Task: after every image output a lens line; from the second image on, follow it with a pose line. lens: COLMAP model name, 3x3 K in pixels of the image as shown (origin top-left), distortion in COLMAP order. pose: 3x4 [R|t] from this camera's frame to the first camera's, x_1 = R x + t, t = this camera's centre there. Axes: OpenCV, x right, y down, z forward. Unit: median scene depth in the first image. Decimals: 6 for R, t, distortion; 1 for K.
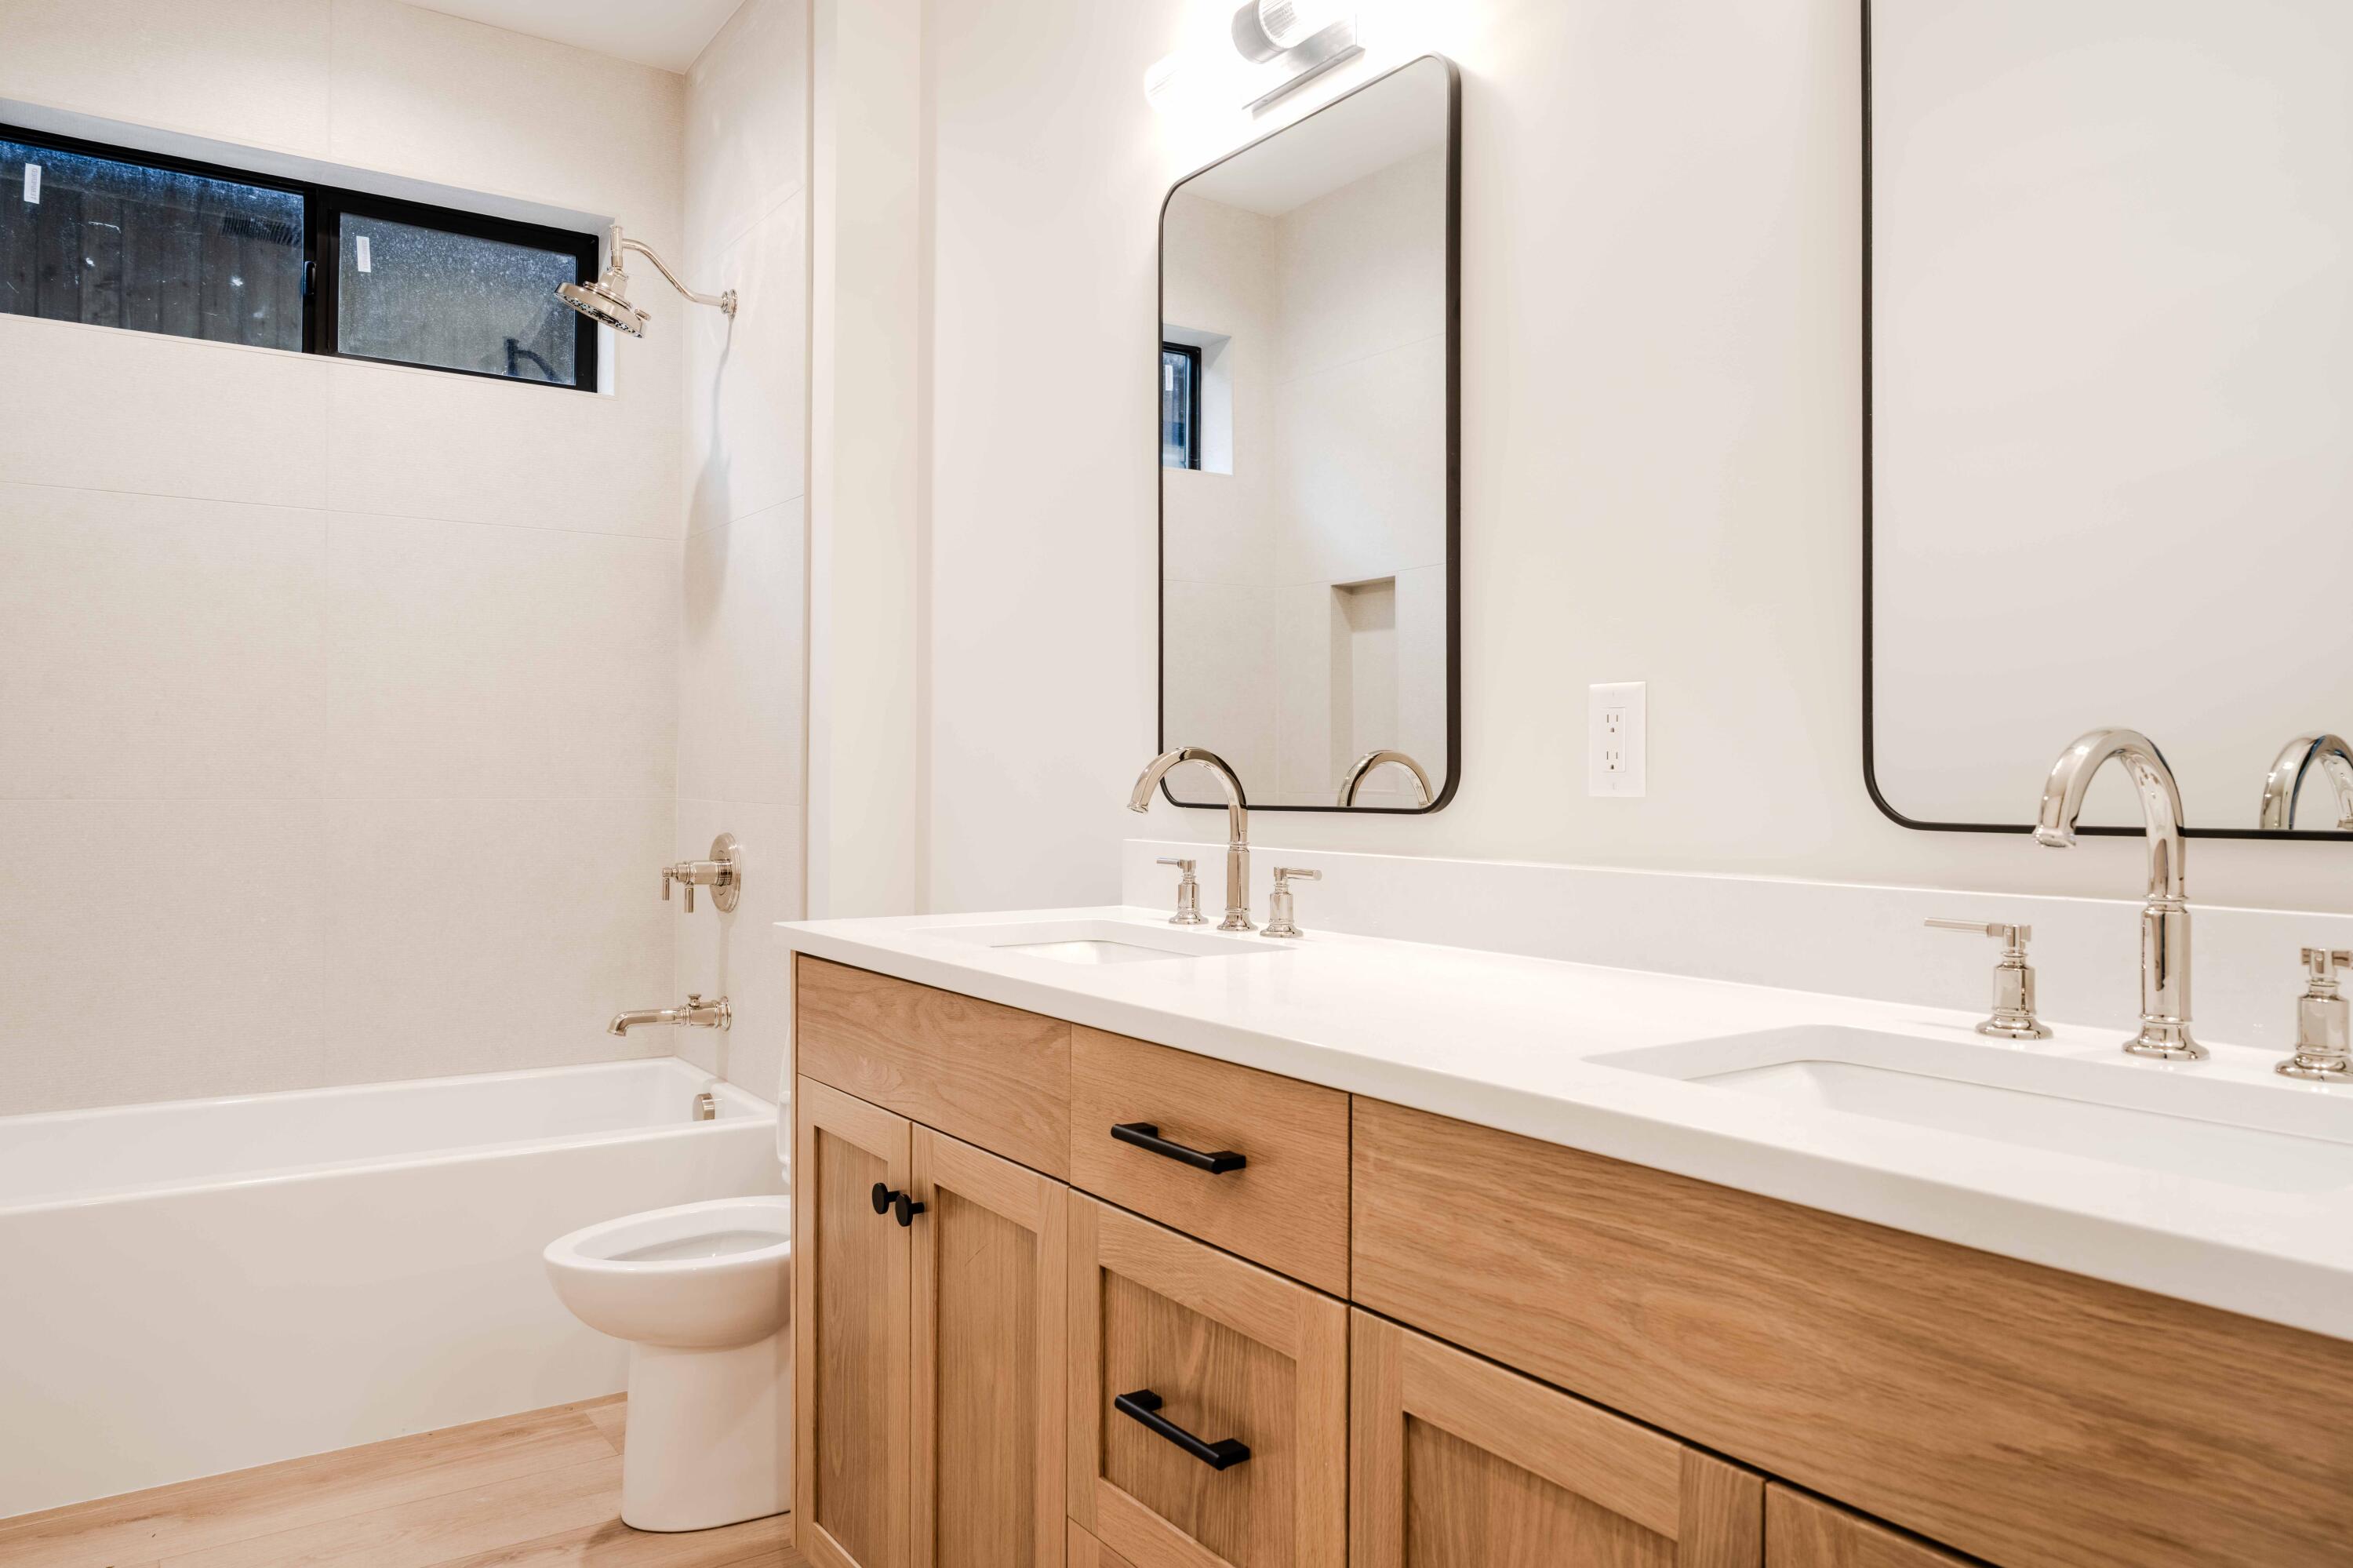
lens RADIAL K [[1599.2, 0, 1176.5], [0, 1599.2, 784.0], [0, 0, 1]] dist [-0.016101, 0.004752]
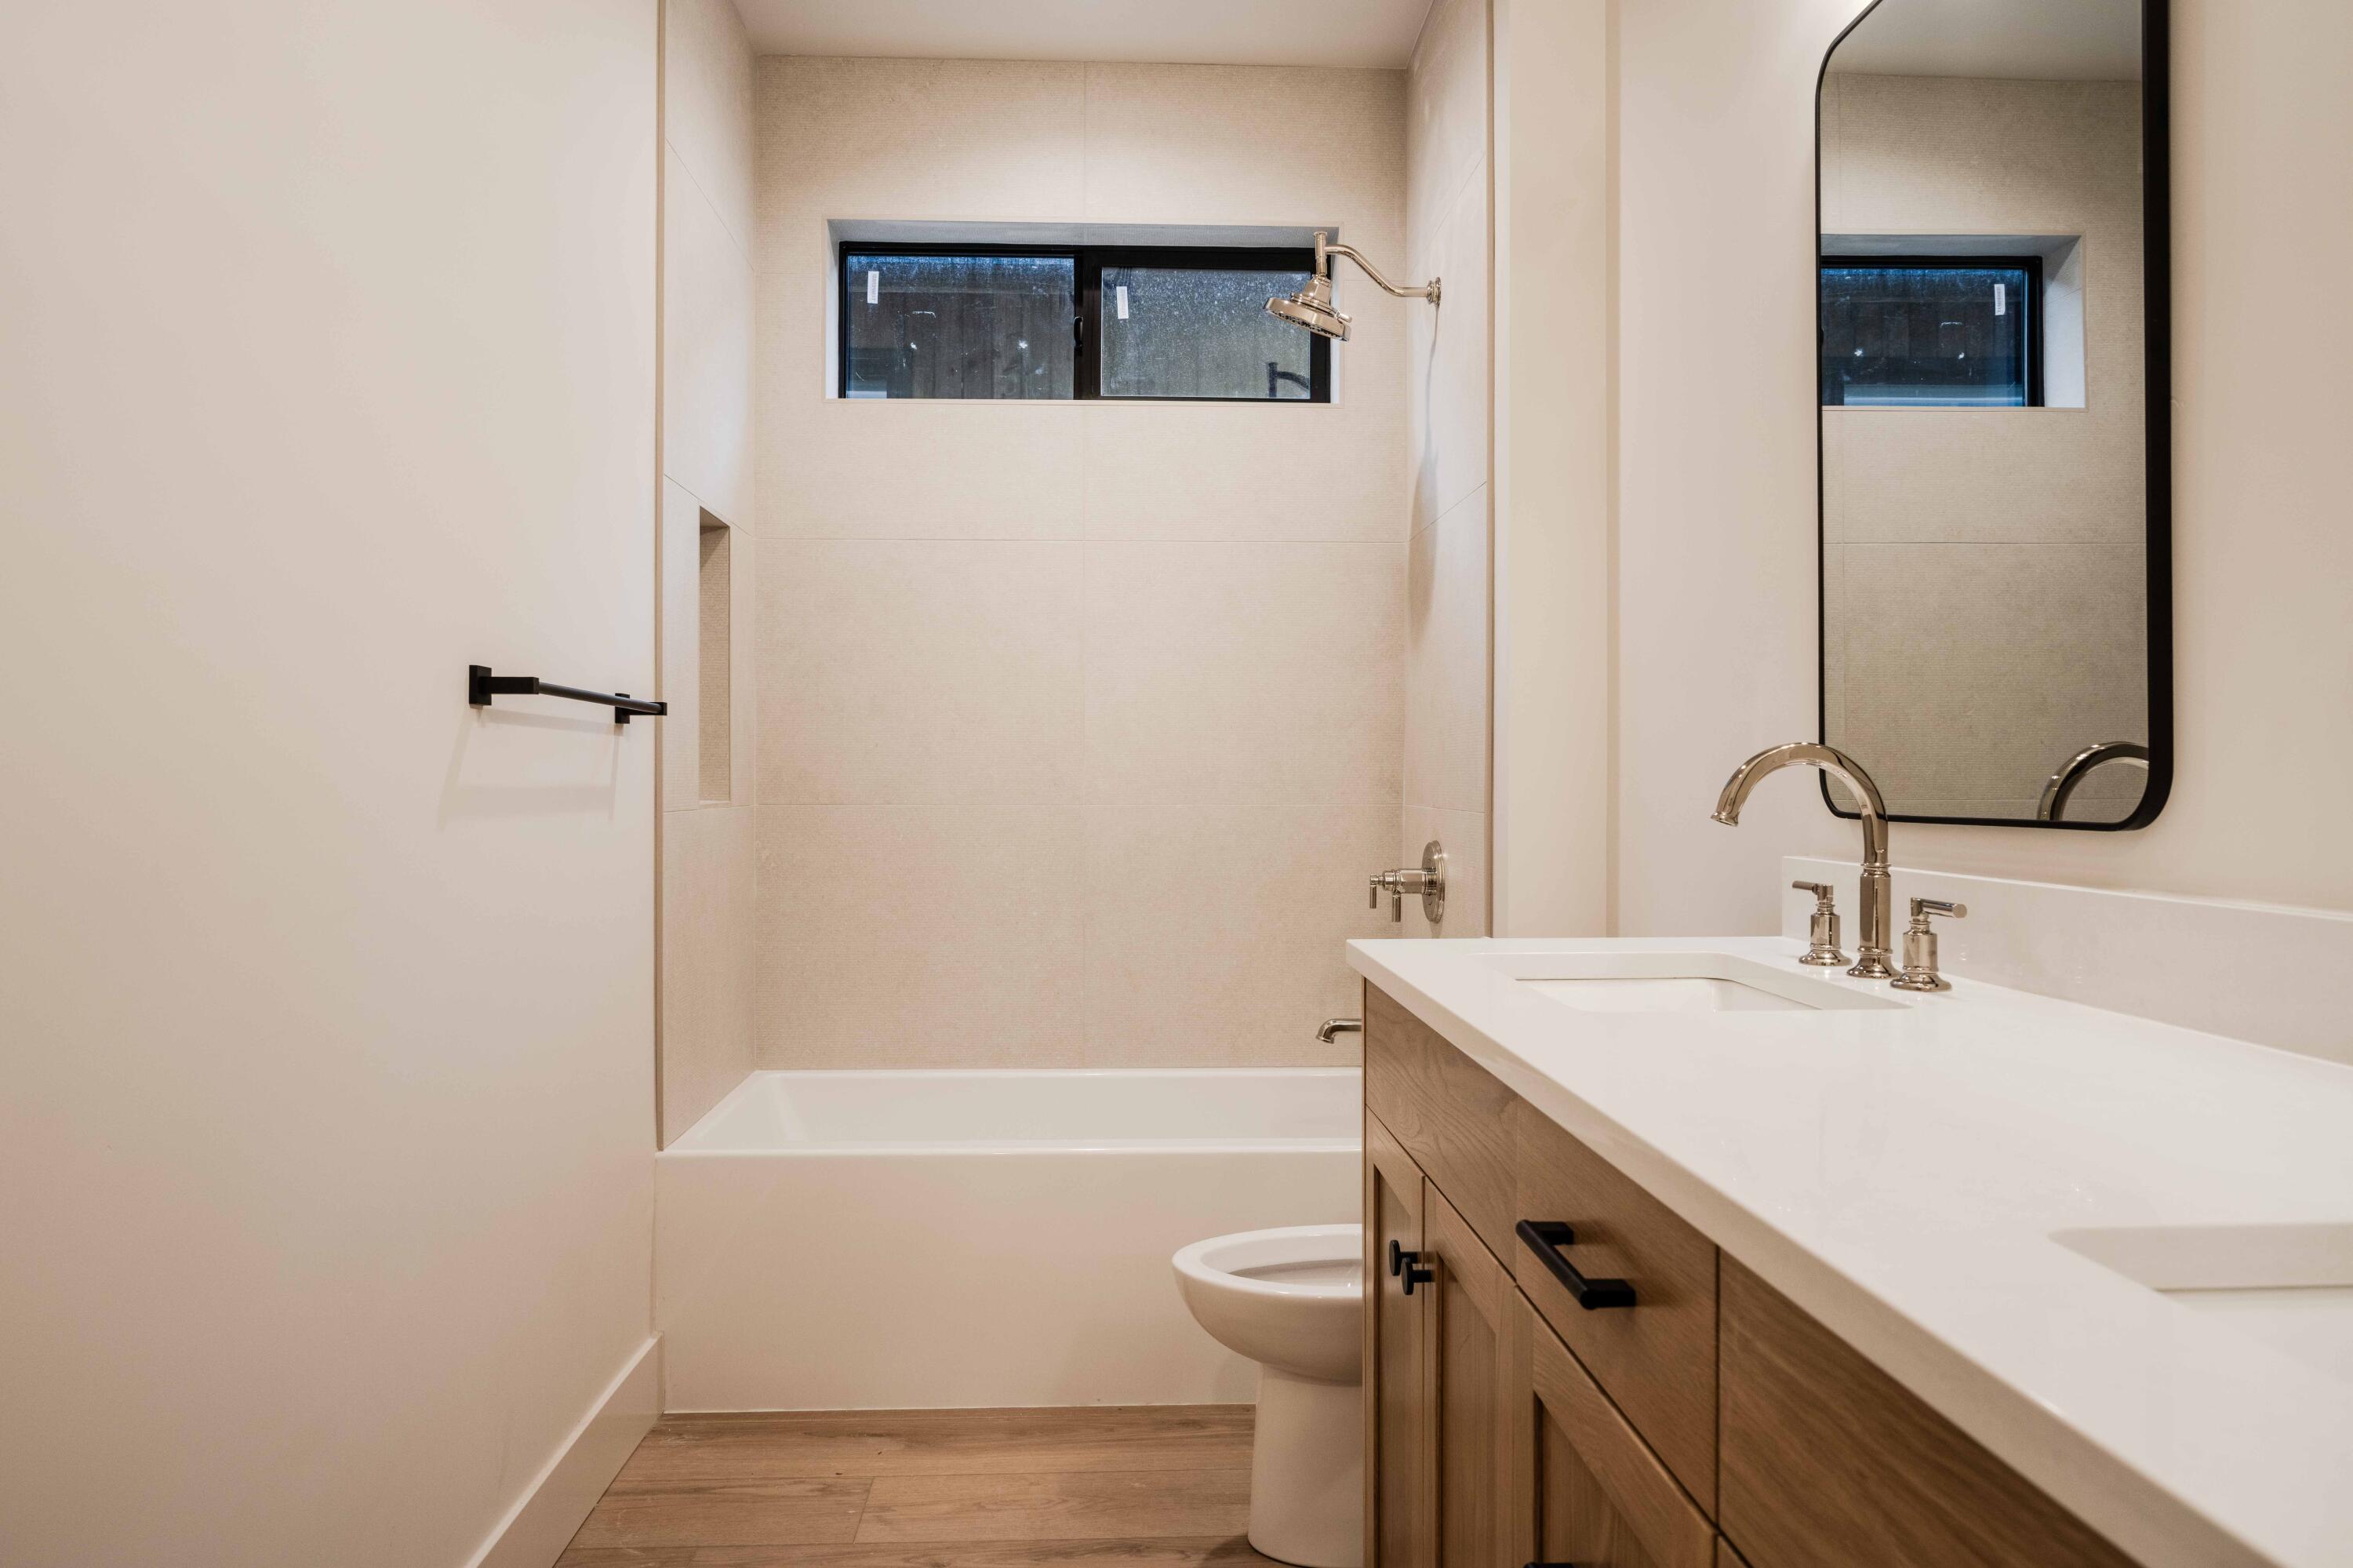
lens RADIAL K [[1599.2, 0, 1176.5], [0, 1599.2, 784.0], [0, 0, 1]] dist [-0.016101, 0.004752]
pose [[0.847089, -0.004777, -0.531429, 0.106796], [0.003130, 0.999987, -0.003999, -0.000245], [0.531442, 0.001724, 0.847093, 0.106776]]
